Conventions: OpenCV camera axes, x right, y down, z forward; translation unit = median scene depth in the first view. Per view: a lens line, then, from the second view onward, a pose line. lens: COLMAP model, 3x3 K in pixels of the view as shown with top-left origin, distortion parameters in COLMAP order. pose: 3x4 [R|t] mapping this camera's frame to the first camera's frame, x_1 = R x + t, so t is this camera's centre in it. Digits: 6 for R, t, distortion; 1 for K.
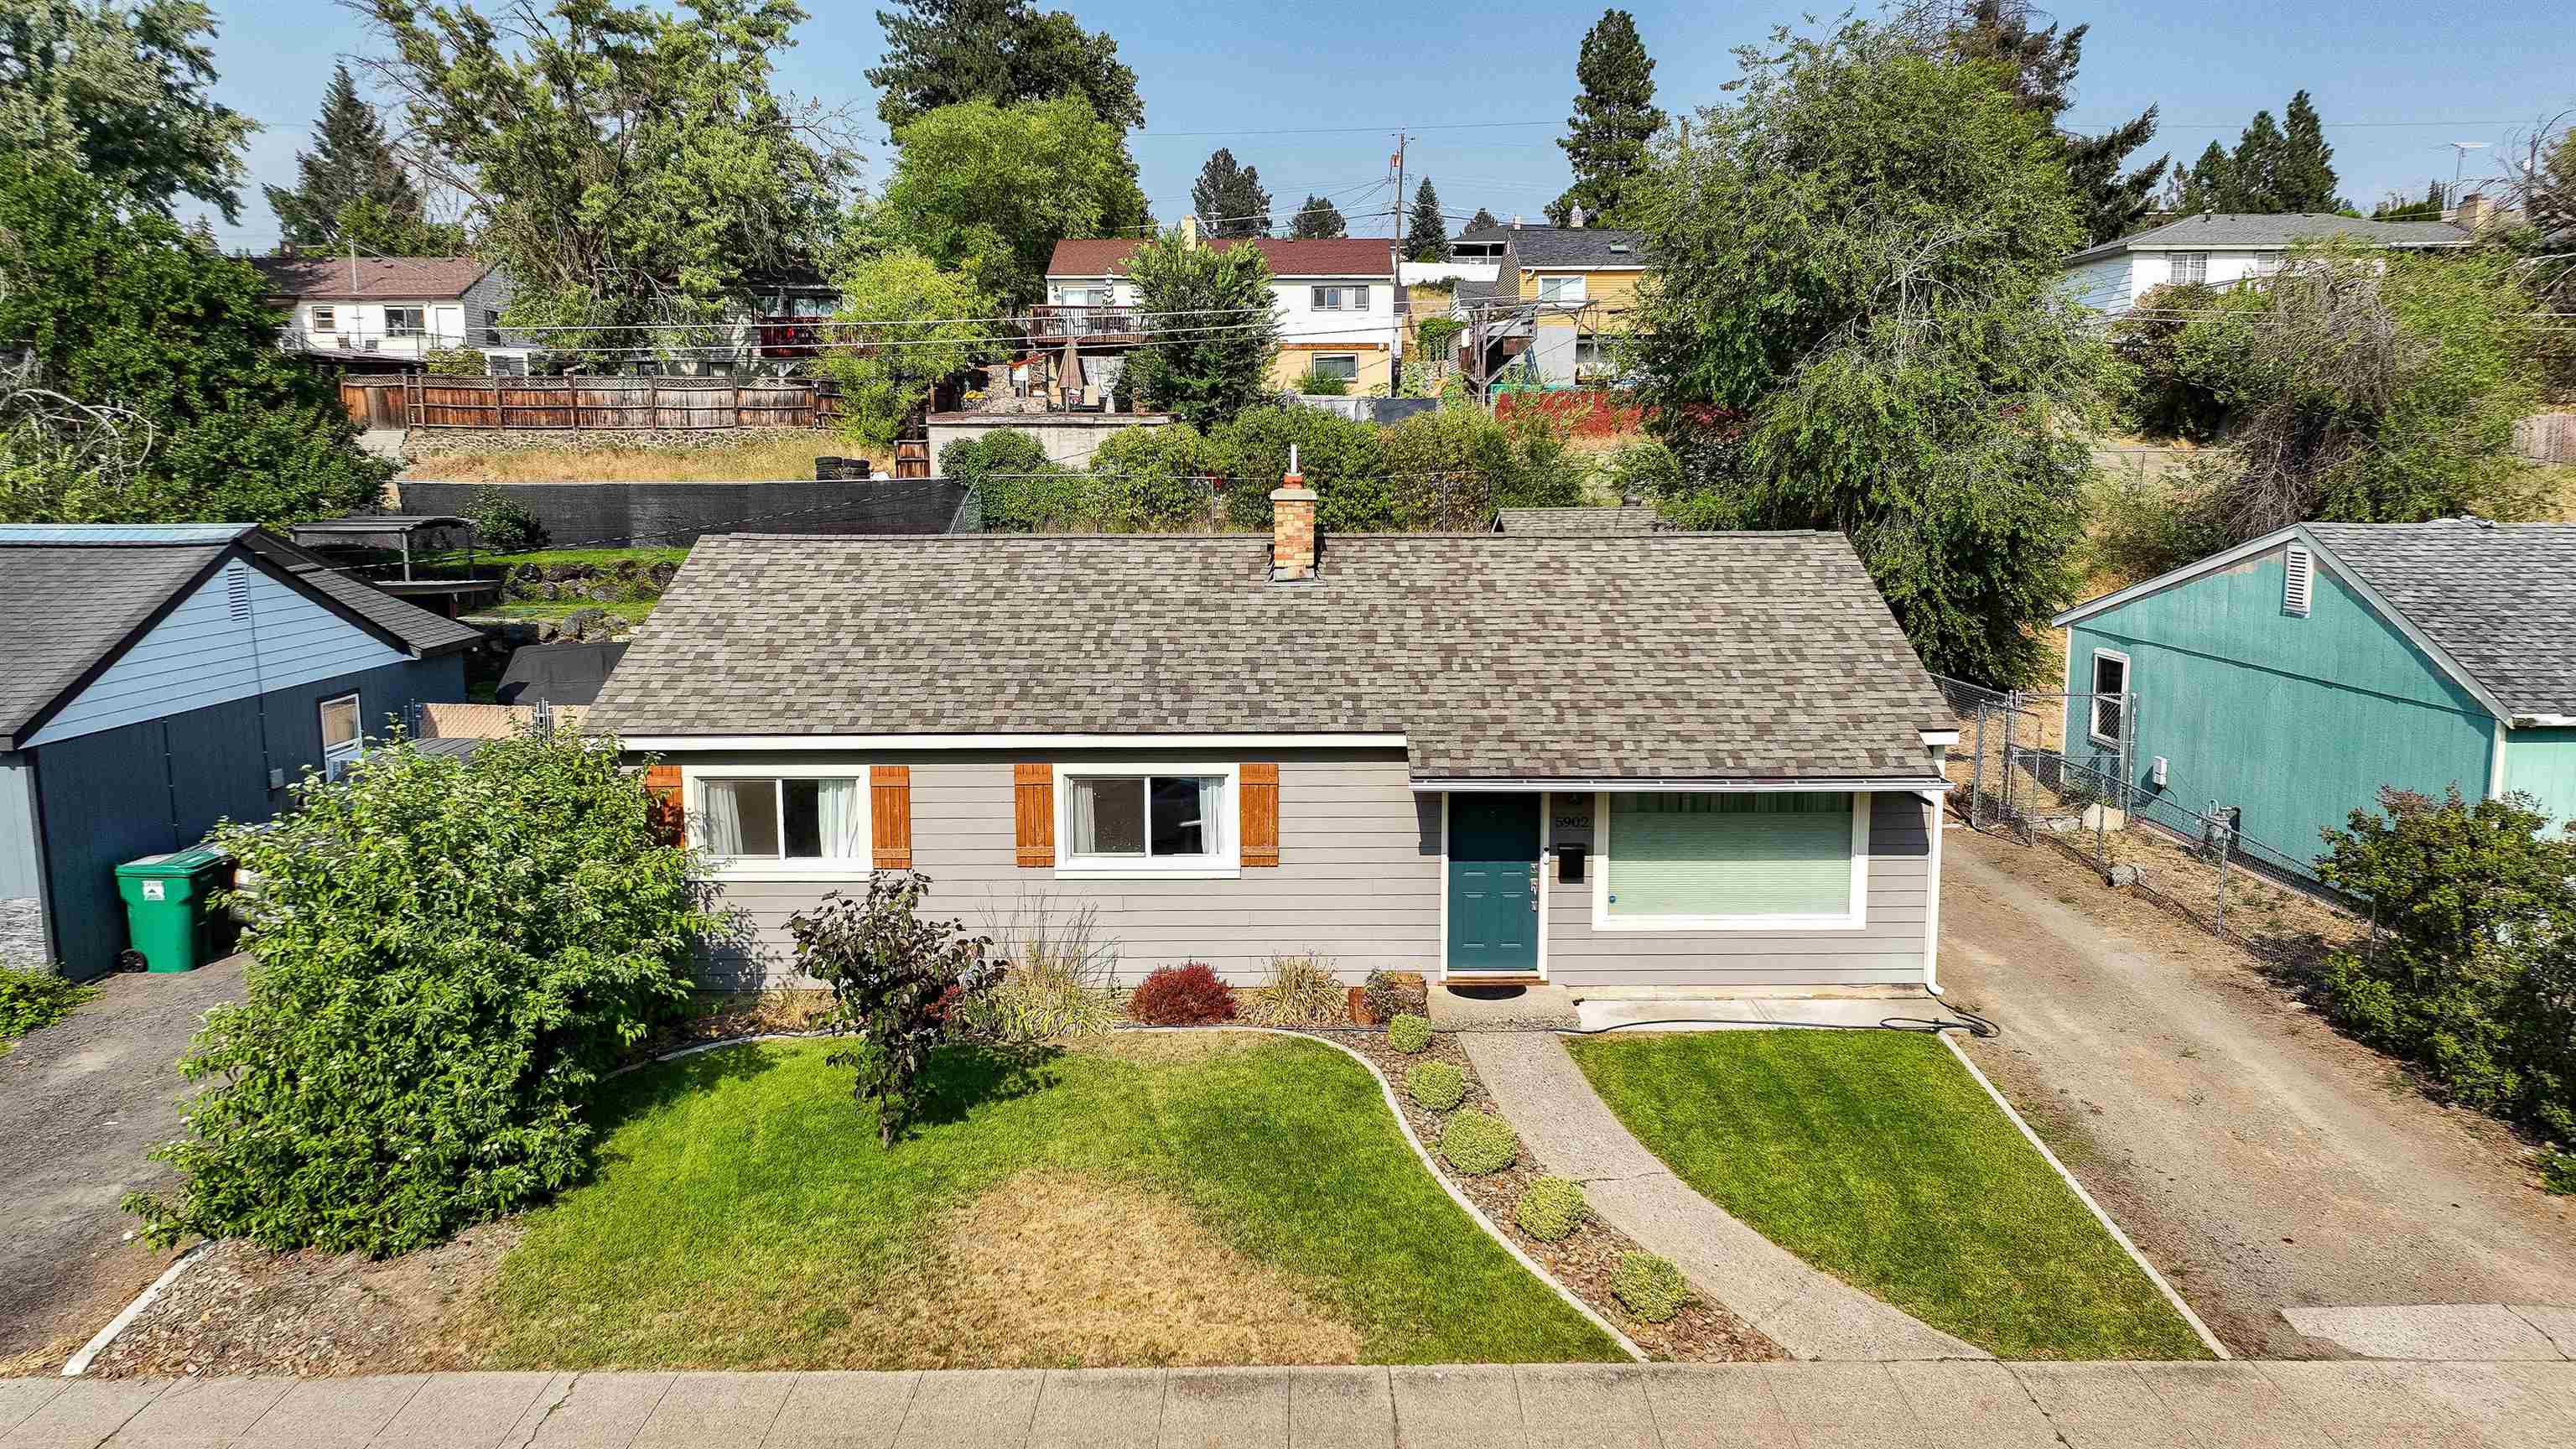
lens RADIAL K [[1816.6, 0, 1300.4], [0, 1816.6, 725.4], [0, 0, 1]] dist [-0.003795, 0.019042]
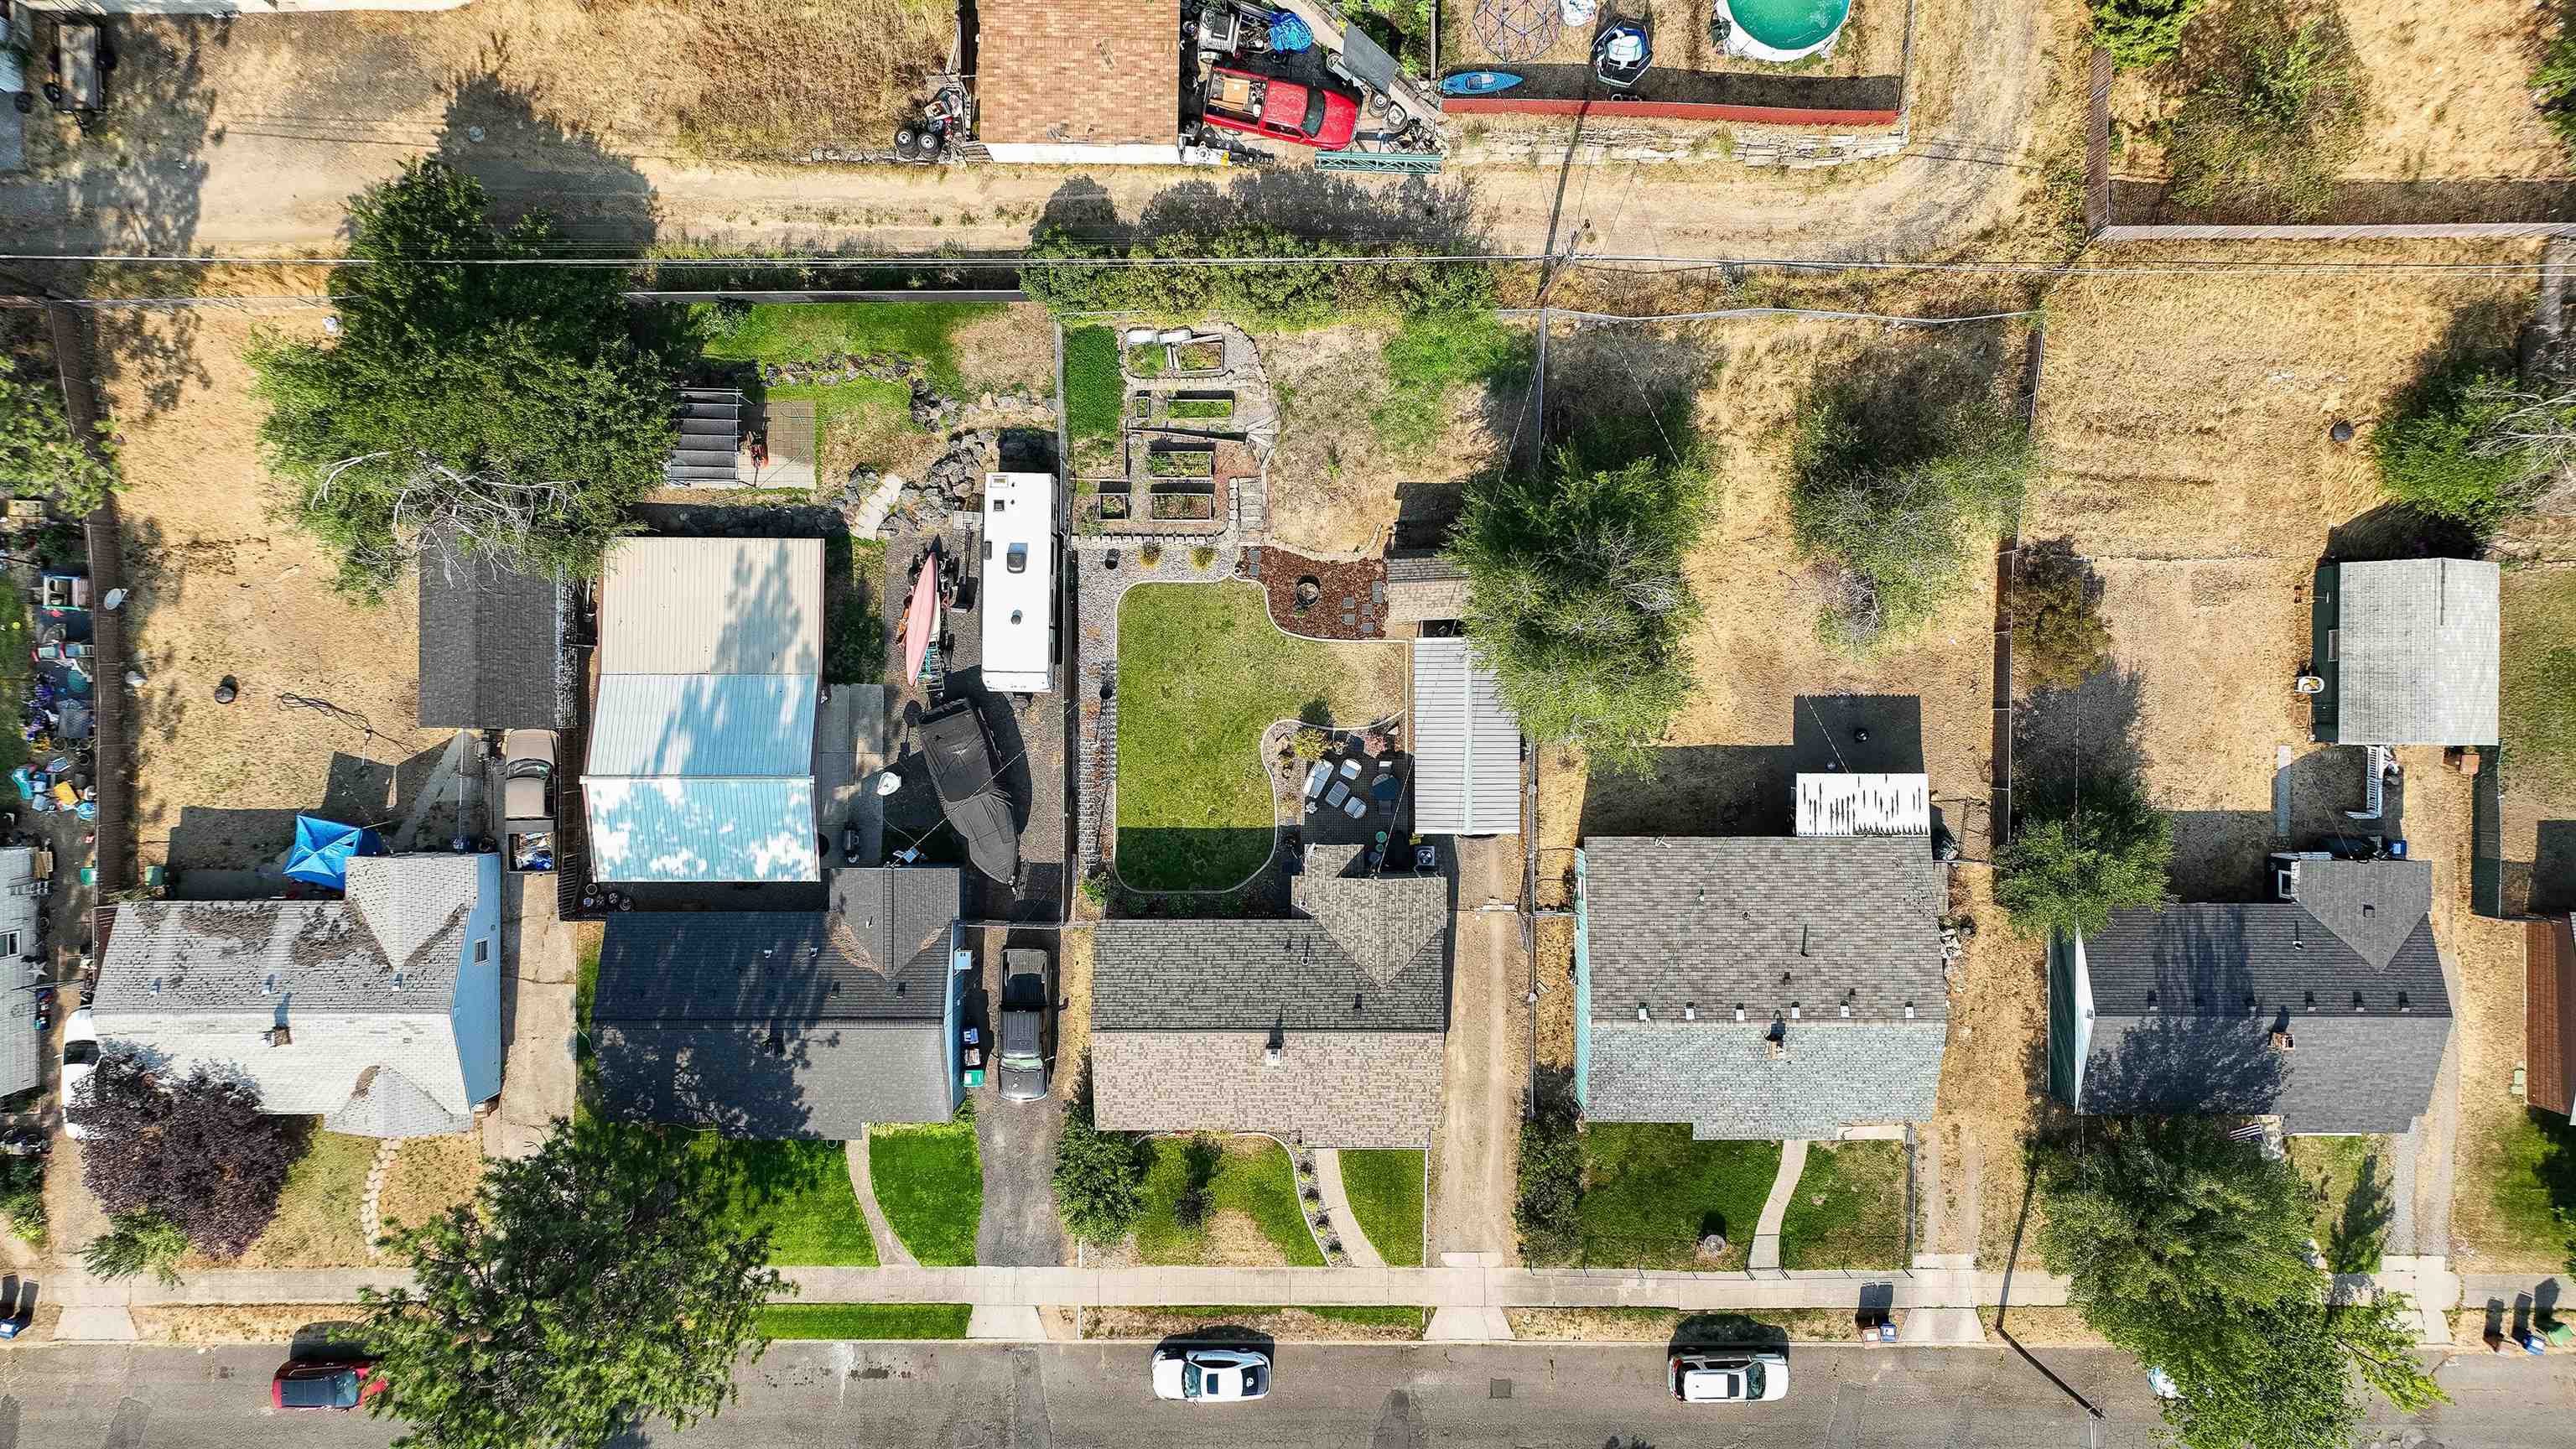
lens RADIAL K [[1816.6, 0, 1300.4], [0, 1816.6, 725.4], [0, 0, 1]] dist [-0.003795, 0.019042]
pose [[0.999928, 0.008927, 0.008045, 0.011908], [-0.009203, 0.138348, 0.990341, -4.096126], [0.007728, -0.990343, 0.138420, 1.332235]]
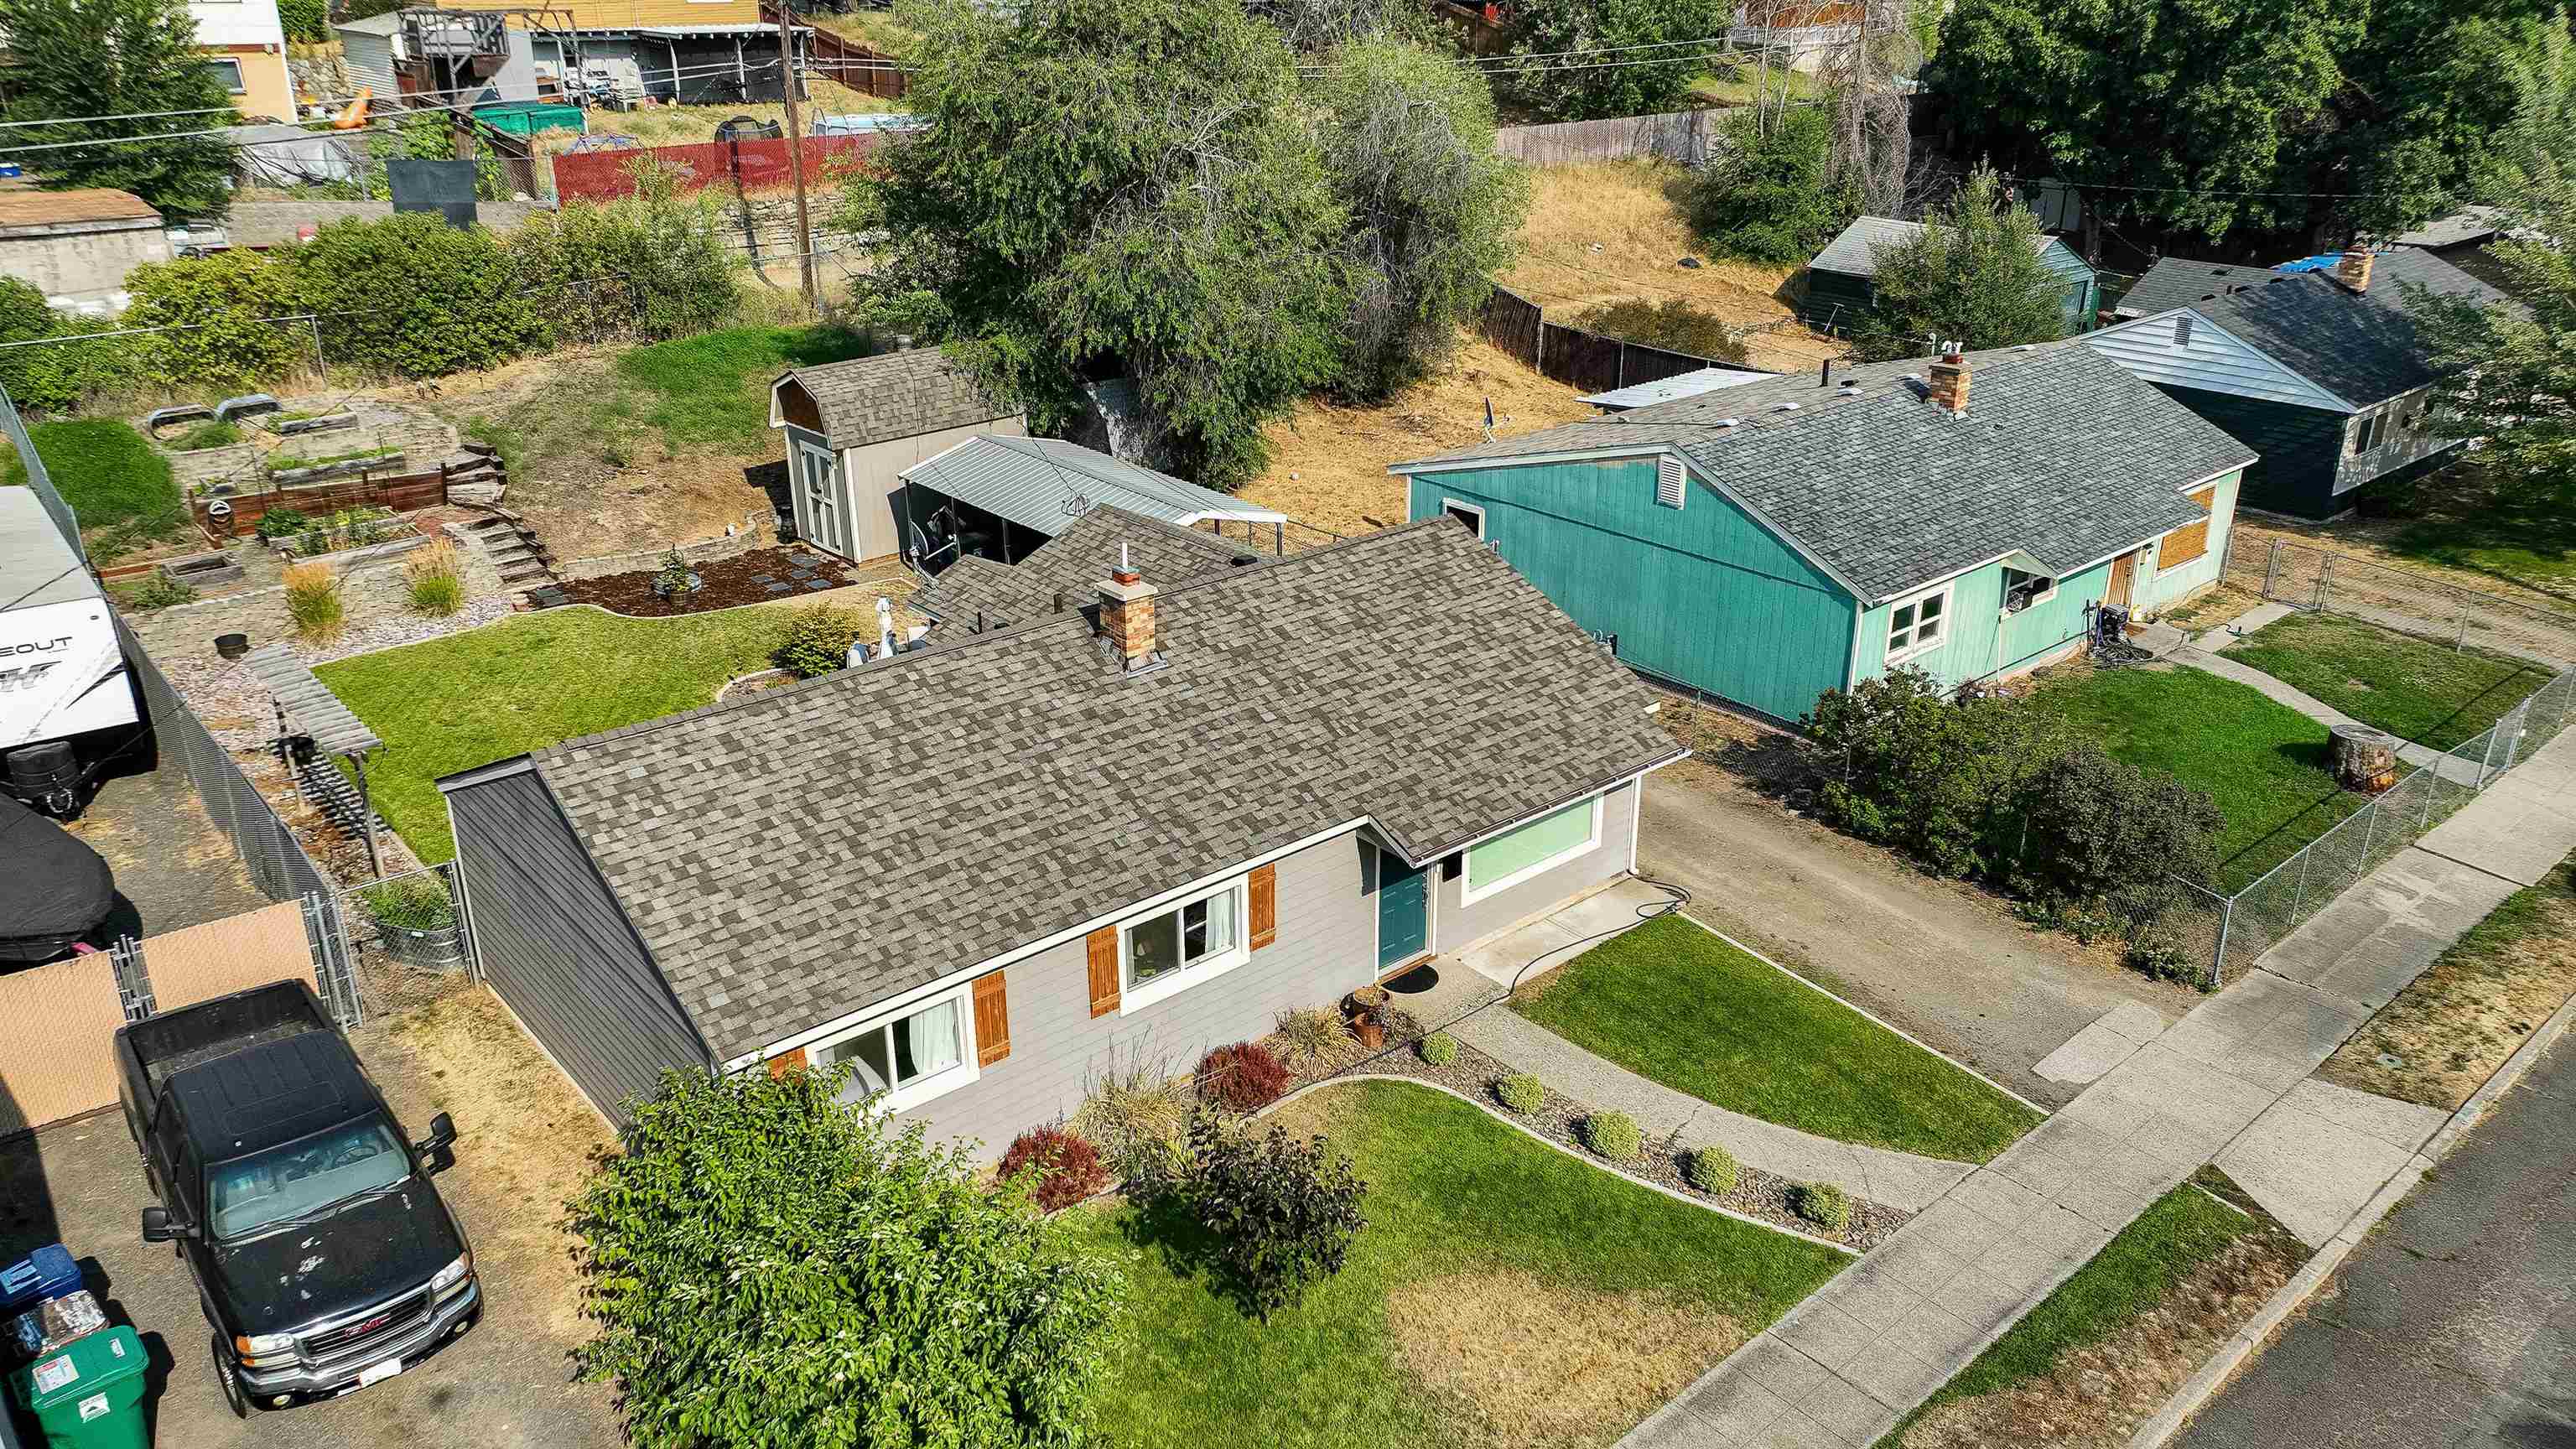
lens RADIAL K [[1816.6, 0, 1300.4], [0, 1816.6, 725.4], [0, 0, 1]] dist [-0.003795, 0.019042]
pose [[0.762786, -0.249141, 0.596730, -0.686543], [0.097623, 0.956591, 0.274597, -0.389686], [-0.639240, -0.151204, 0.753996, 0.125003]]
